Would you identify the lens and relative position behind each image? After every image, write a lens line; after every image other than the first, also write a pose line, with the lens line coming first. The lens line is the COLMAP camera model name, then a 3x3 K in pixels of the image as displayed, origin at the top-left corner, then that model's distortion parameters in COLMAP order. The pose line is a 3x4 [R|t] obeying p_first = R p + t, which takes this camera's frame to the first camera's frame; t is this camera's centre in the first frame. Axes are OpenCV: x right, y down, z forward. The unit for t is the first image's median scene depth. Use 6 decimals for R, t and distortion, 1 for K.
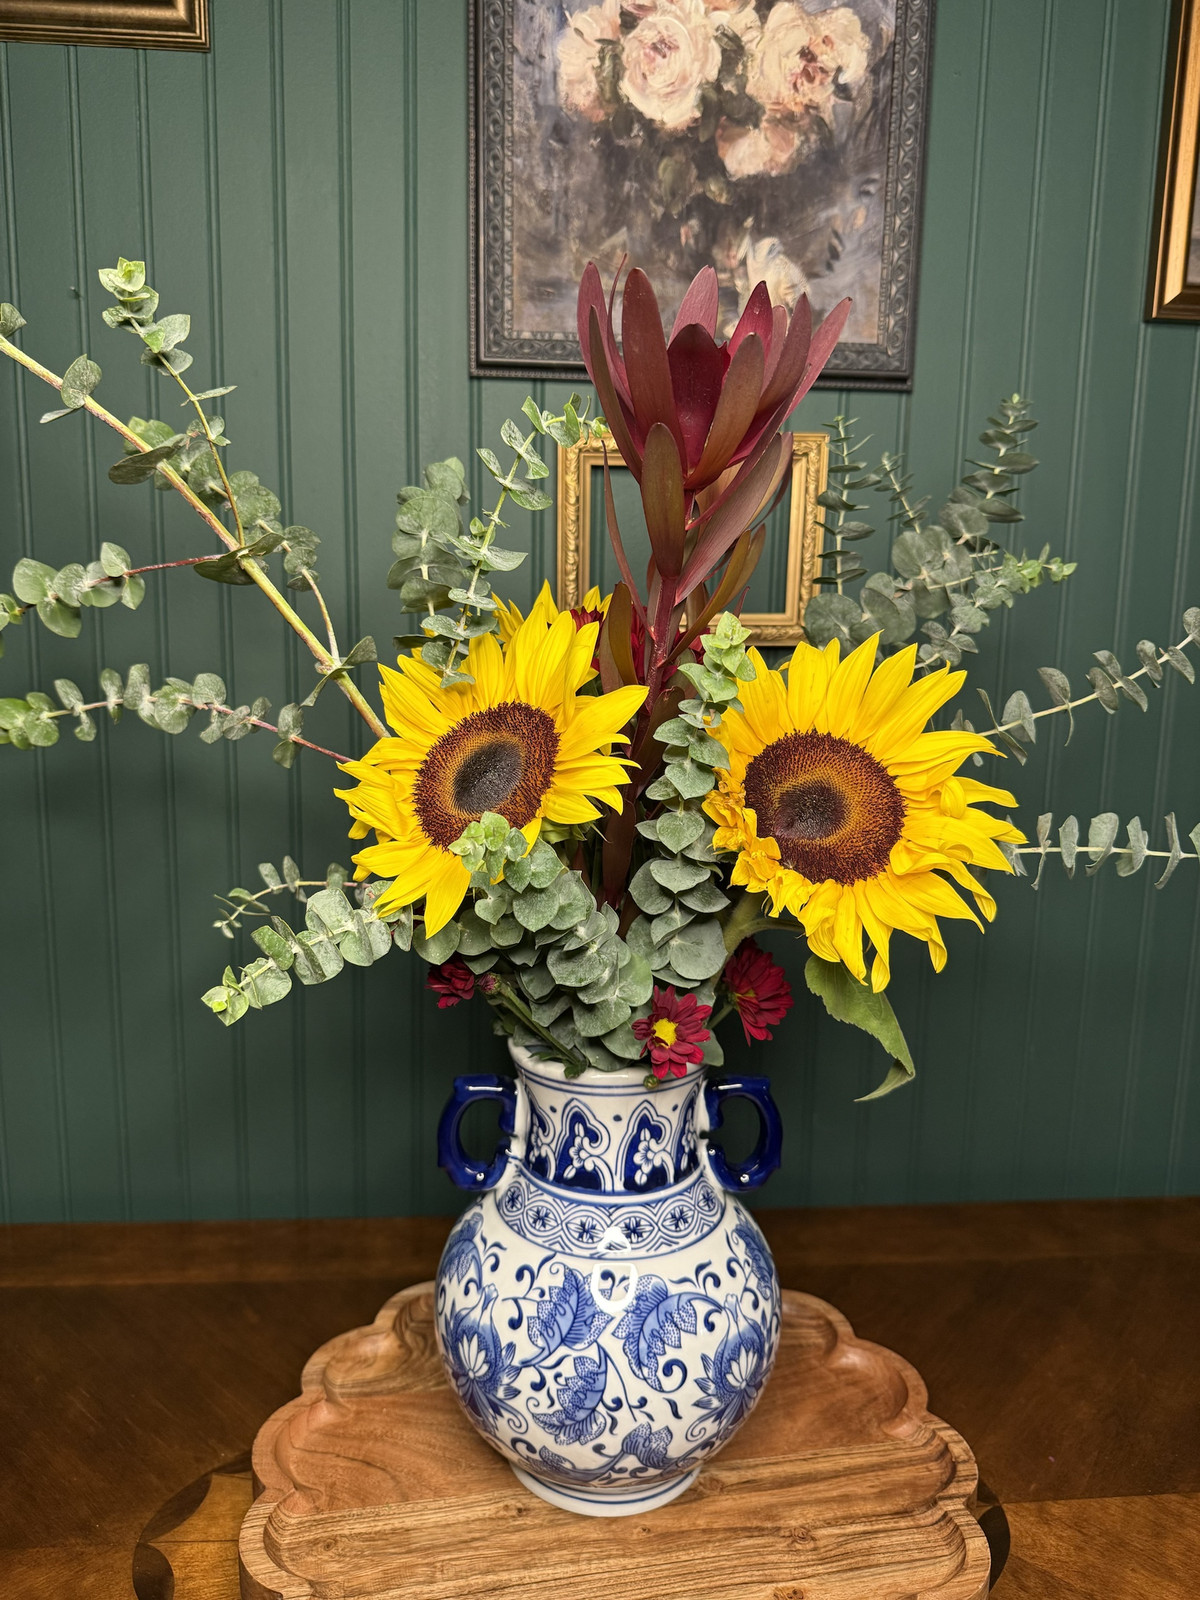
lens RADIAL K [[1159.7, 0, 600.5], [0, 1159.7, 793.6], [0, 0, 1]] dist [-0.053251, 0.025384]
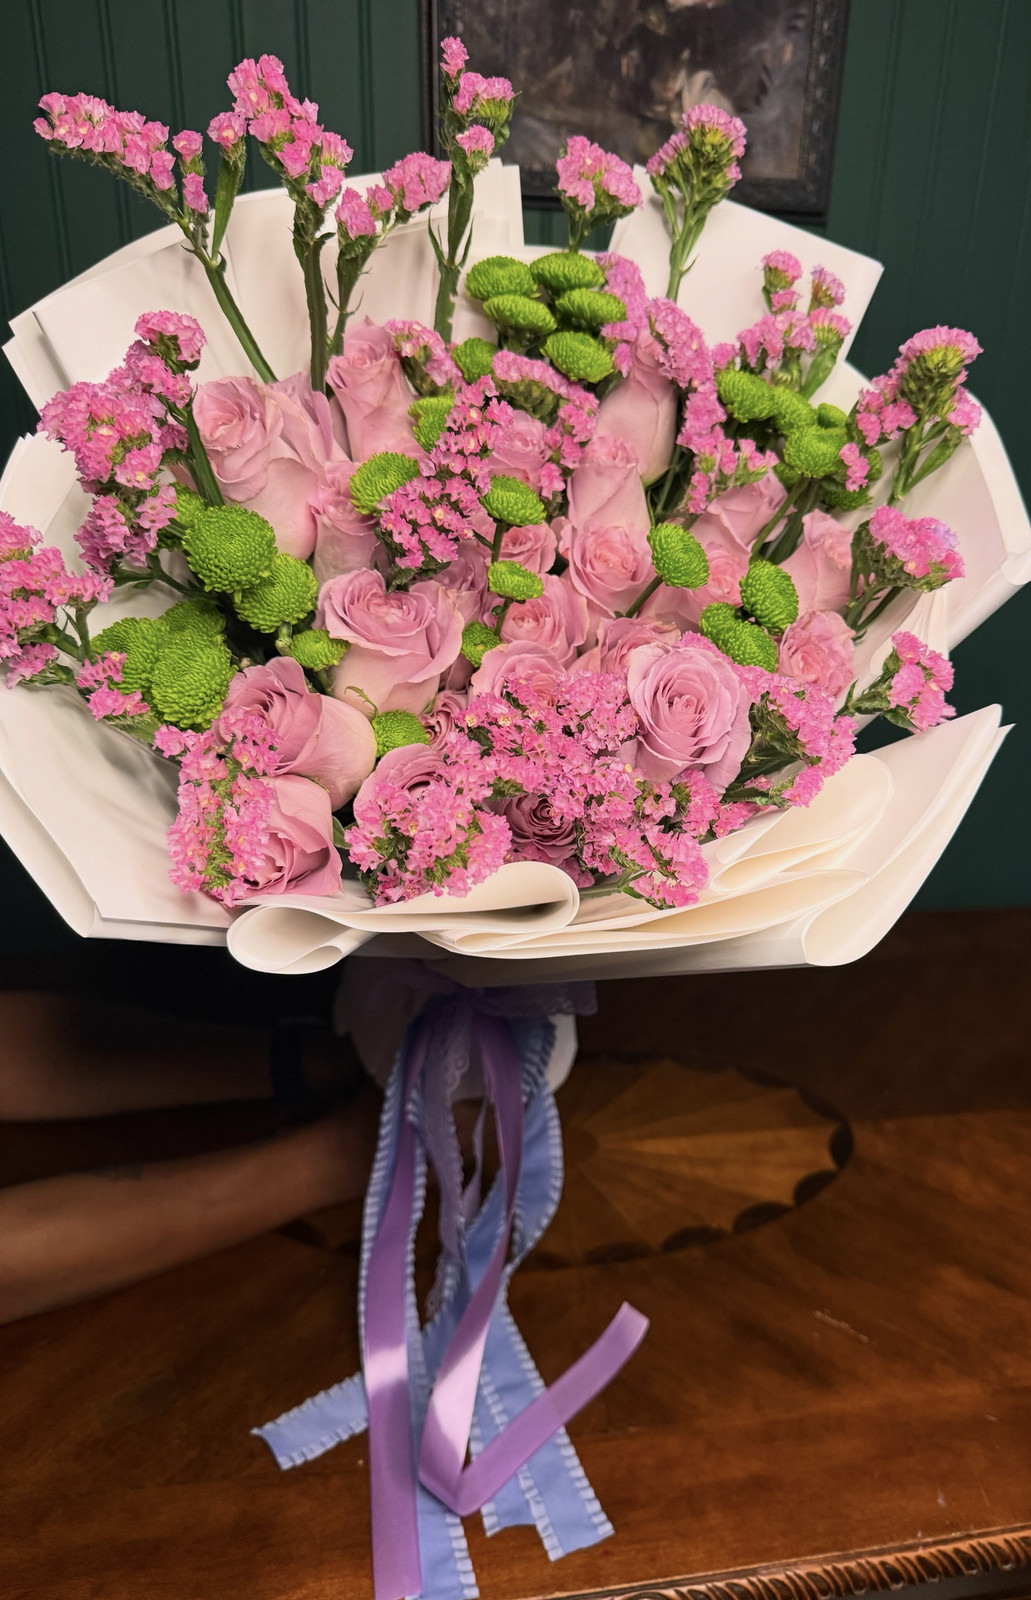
lens RADIAL K [[1161.4, 0, 606.8], [0, 1161.4, 805.7], [0, 0, 1]] dist [-0.038251, -0.002461]
pose [[0.995338, -0.018439, 0.094674, -0.058004], [-0.005525, 0.969046, 0.246817, -0.083139], [-0.096295, -0.246189, 0.964426, -0.195489]]
